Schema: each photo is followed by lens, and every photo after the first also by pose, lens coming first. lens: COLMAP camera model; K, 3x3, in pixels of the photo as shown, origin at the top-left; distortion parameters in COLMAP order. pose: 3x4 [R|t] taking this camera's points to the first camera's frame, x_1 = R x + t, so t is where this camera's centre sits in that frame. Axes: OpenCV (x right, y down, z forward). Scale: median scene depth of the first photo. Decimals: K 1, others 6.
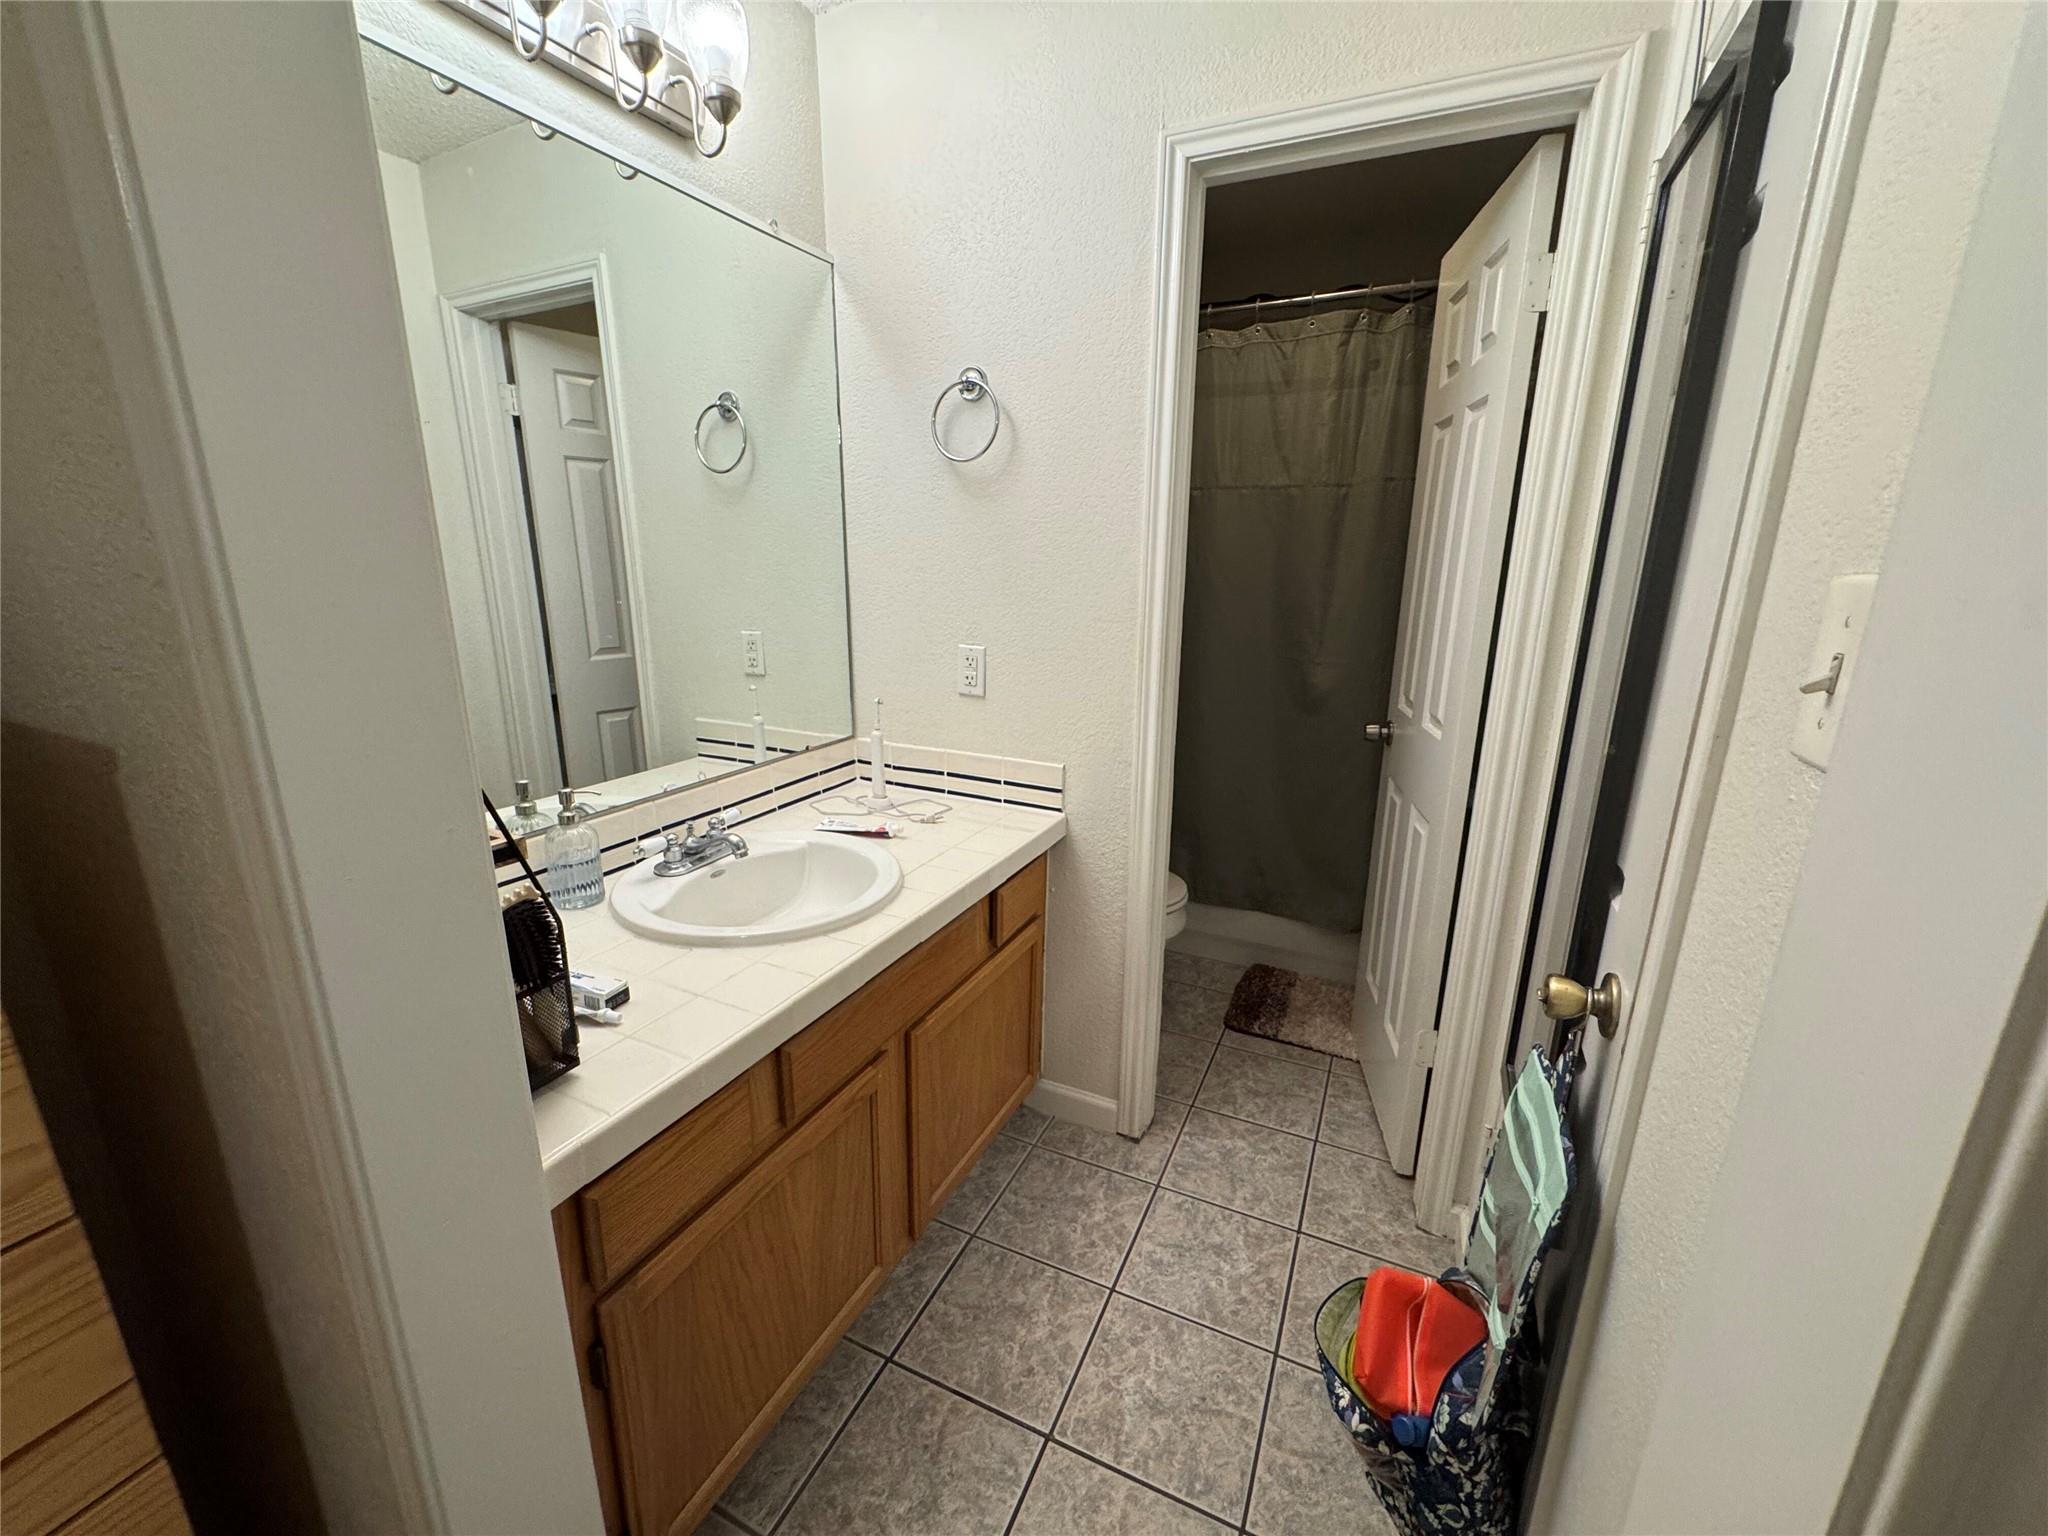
lens RADIAL K [[821.0, 0, 1022.5], [0, 821.0, 777.0], [0, 0, 1]] dist [-0.000070, 0.001088]
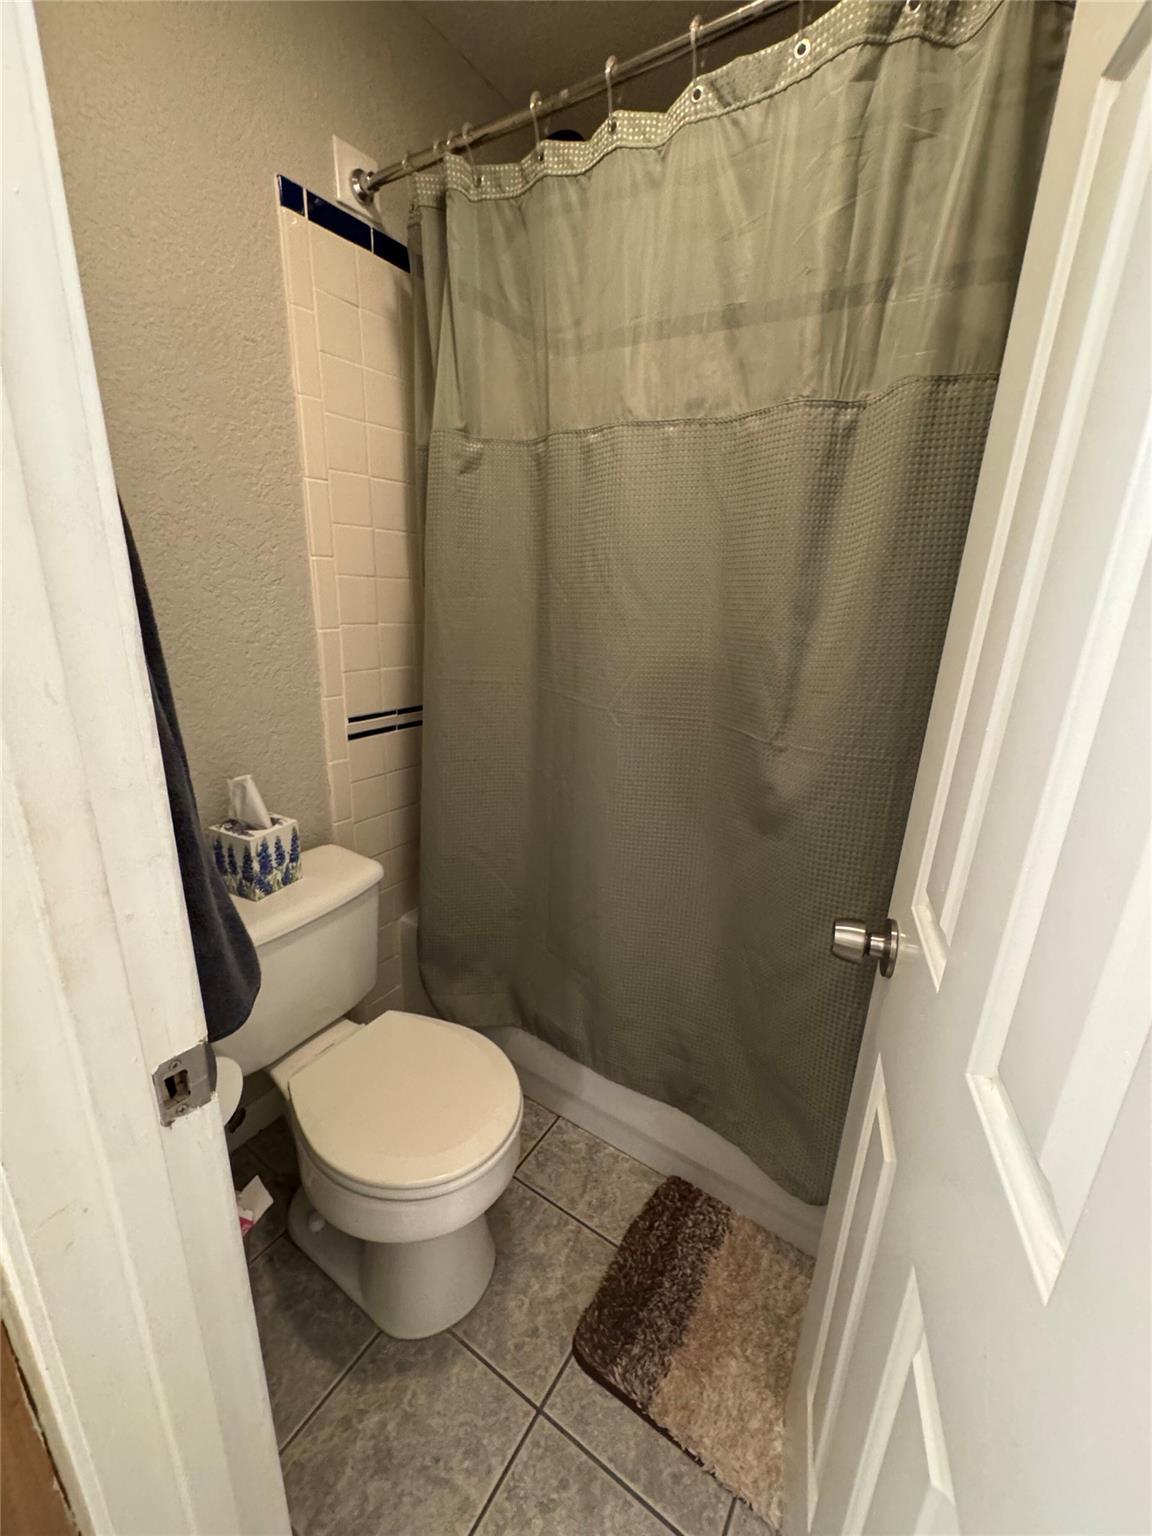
lens RADIAL K [[615.7, 0, 573.9], [0, 615.7, 760.7], [0, 0, 1]] dist [-0.000070, 0.001088]
pose [[0.988583, 0.066490, -0.135211, 0.276453], [-0.060310, 0.996961, 0.049301, -0.140497], [0.138078, -0.040583, 0.989590, 0.567410]]
